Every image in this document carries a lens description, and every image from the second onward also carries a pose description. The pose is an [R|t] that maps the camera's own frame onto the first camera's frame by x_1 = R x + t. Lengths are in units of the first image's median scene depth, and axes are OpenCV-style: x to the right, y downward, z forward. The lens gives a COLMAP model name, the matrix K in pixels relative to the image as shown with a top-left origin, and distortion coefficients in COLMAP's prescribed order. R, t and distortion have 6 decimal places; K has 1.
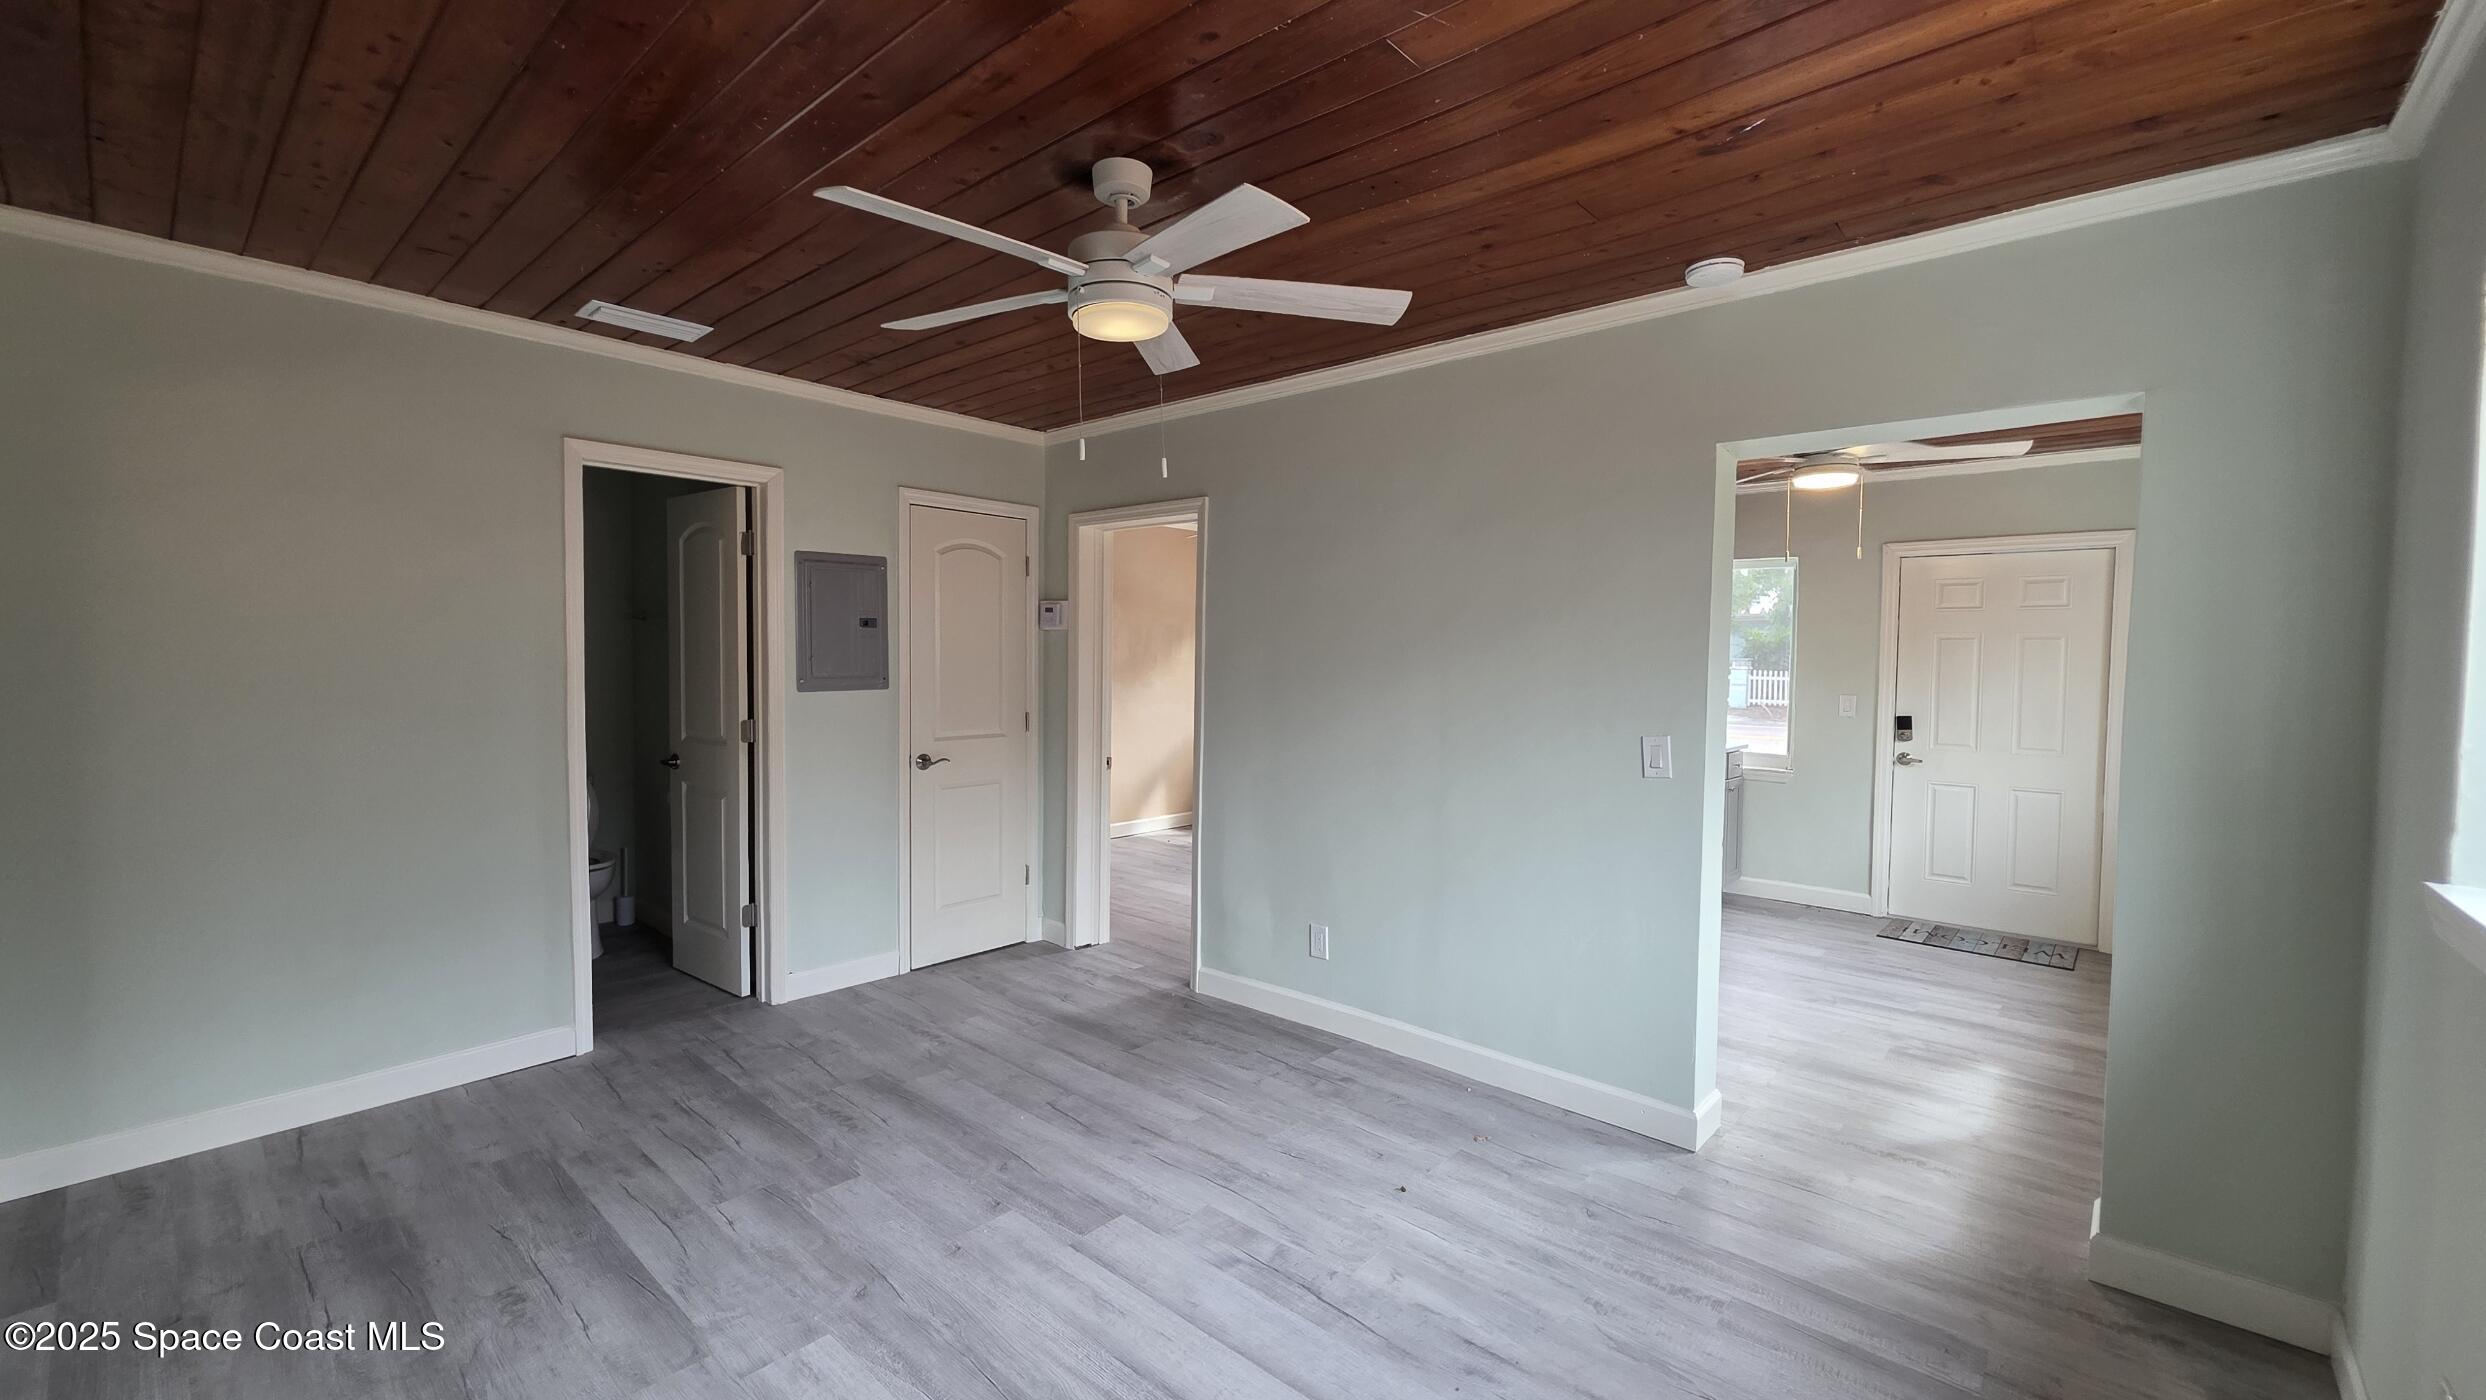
lens RADIAL K [[1000.3, 0, 1230.5], [0, 1000.3, 696.9], [0, 0, 1]] dist [0.003114, -0.000062]
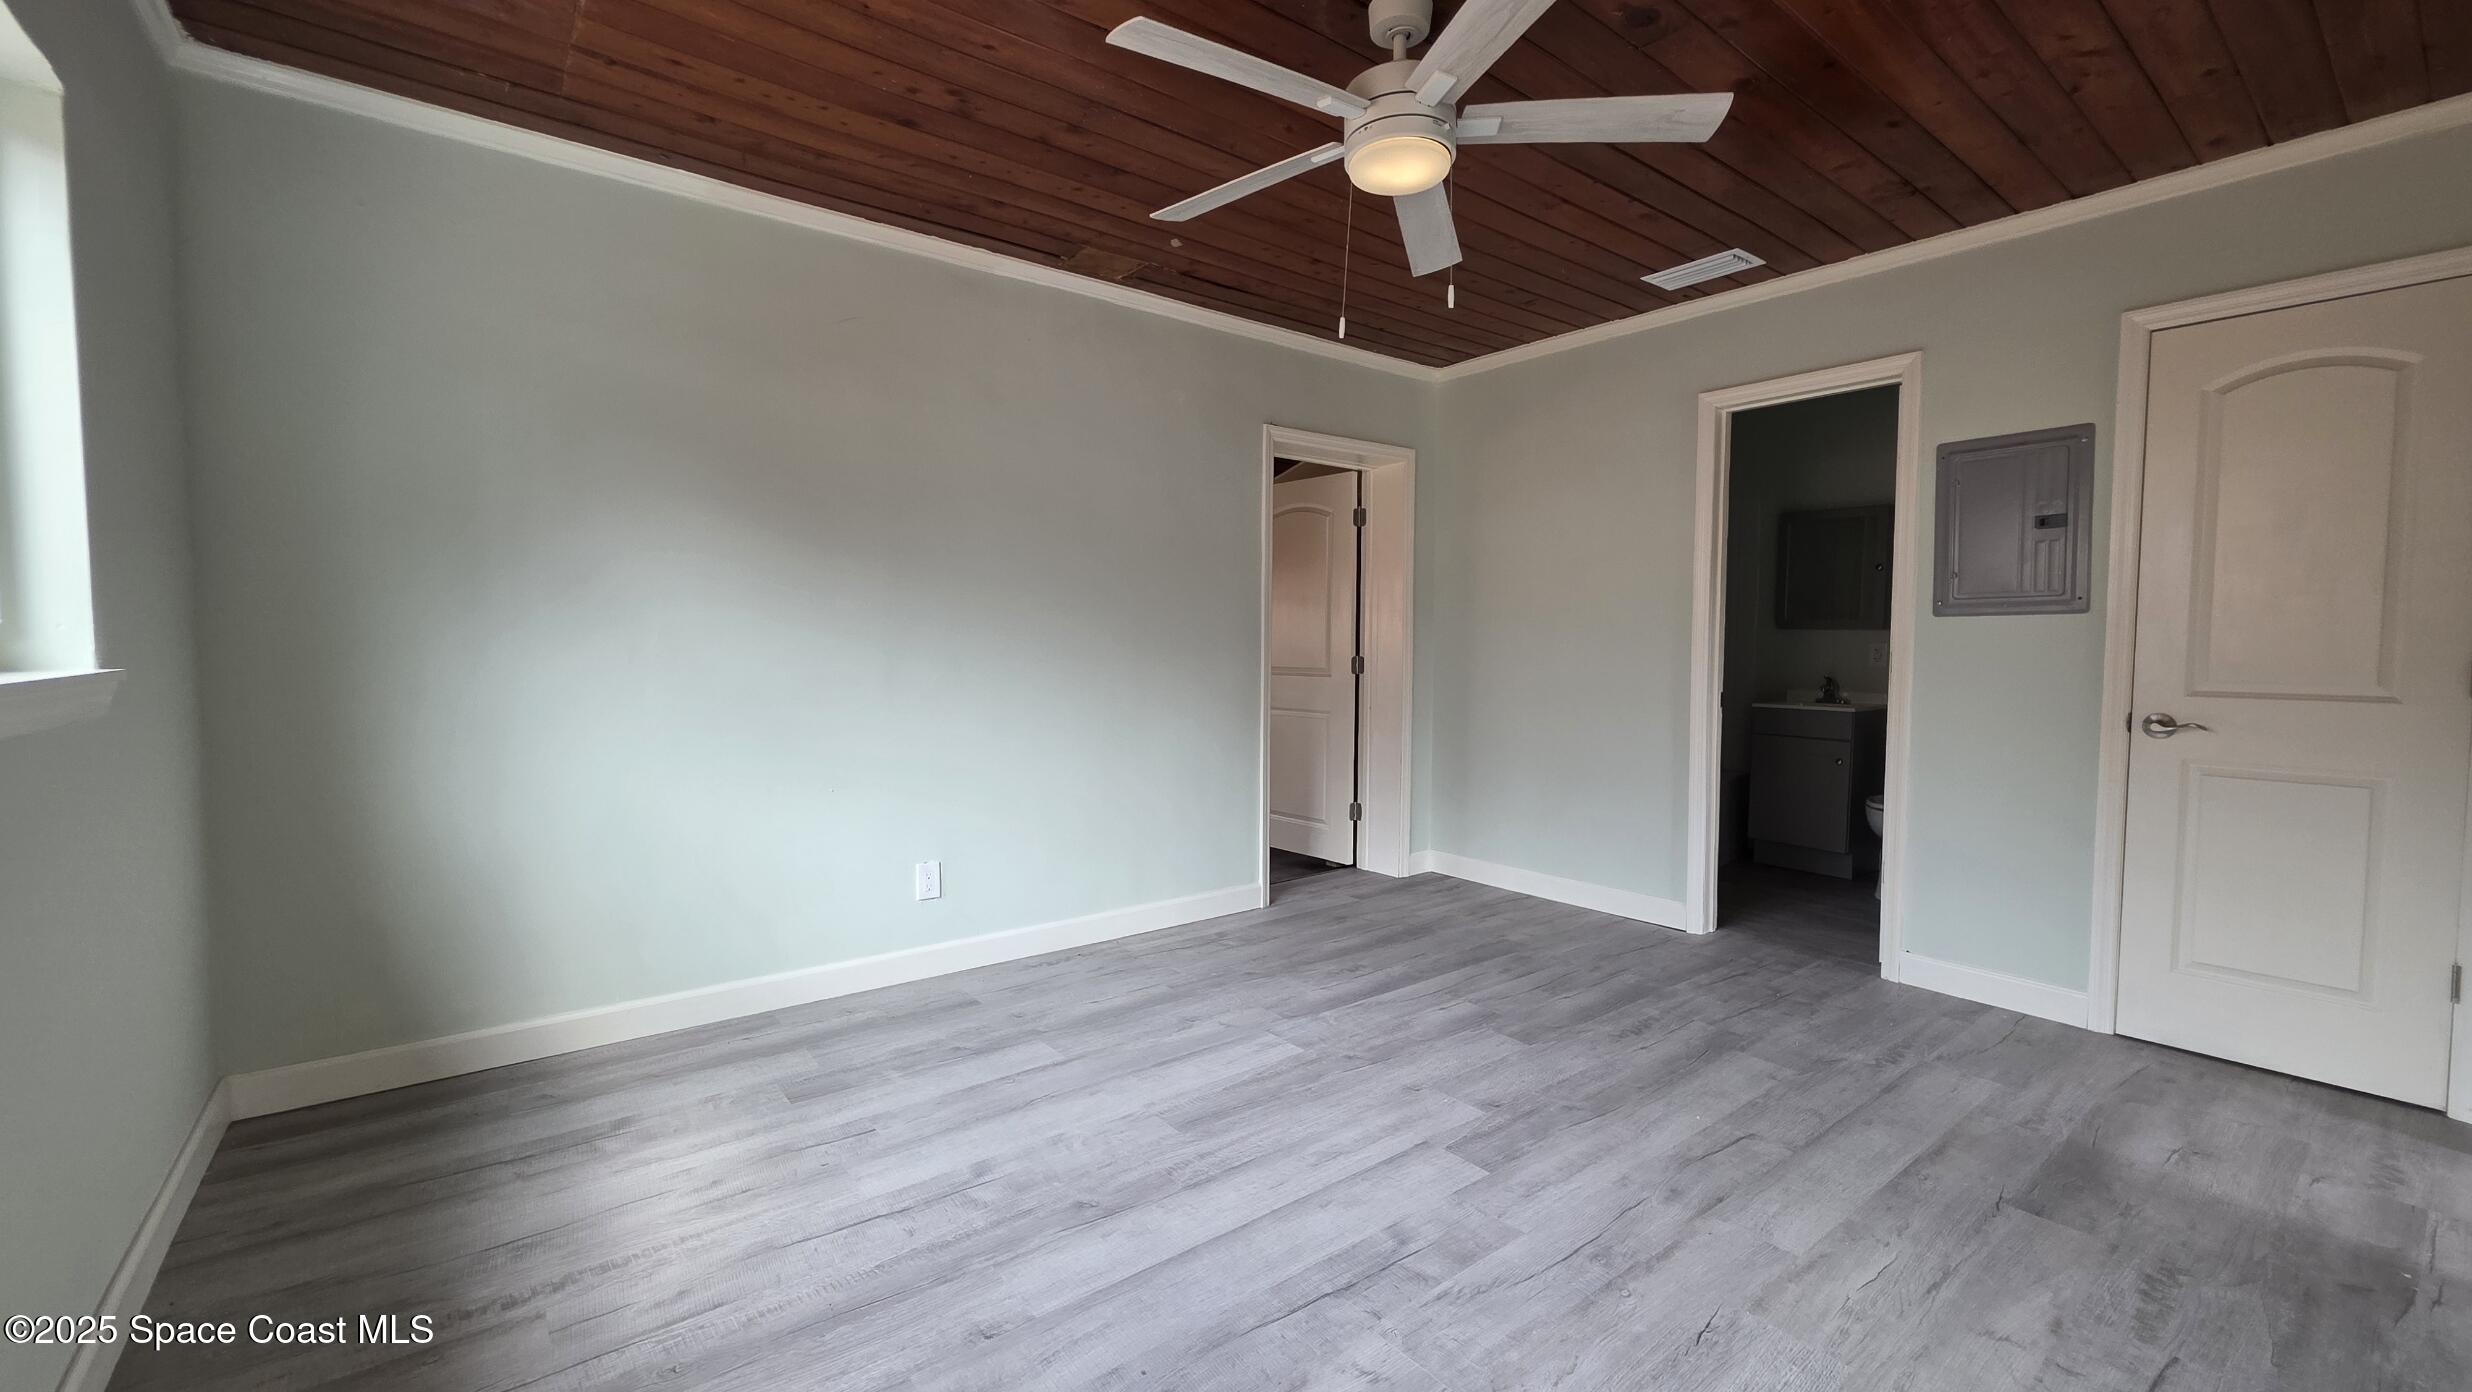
lens RADIAL K [[994.7, 0, 1224.4], [0, 994.7, 694.3], [0, 0, 1]] dist [0.003114, -0.000062]
pose [[-0.180991, 0.039960, -0.982673, 0.624299], [-0.050252, 0.997493, 0.049818, 0.060981], [0.982200, 0.058398, -0.178529, 0.742706]]
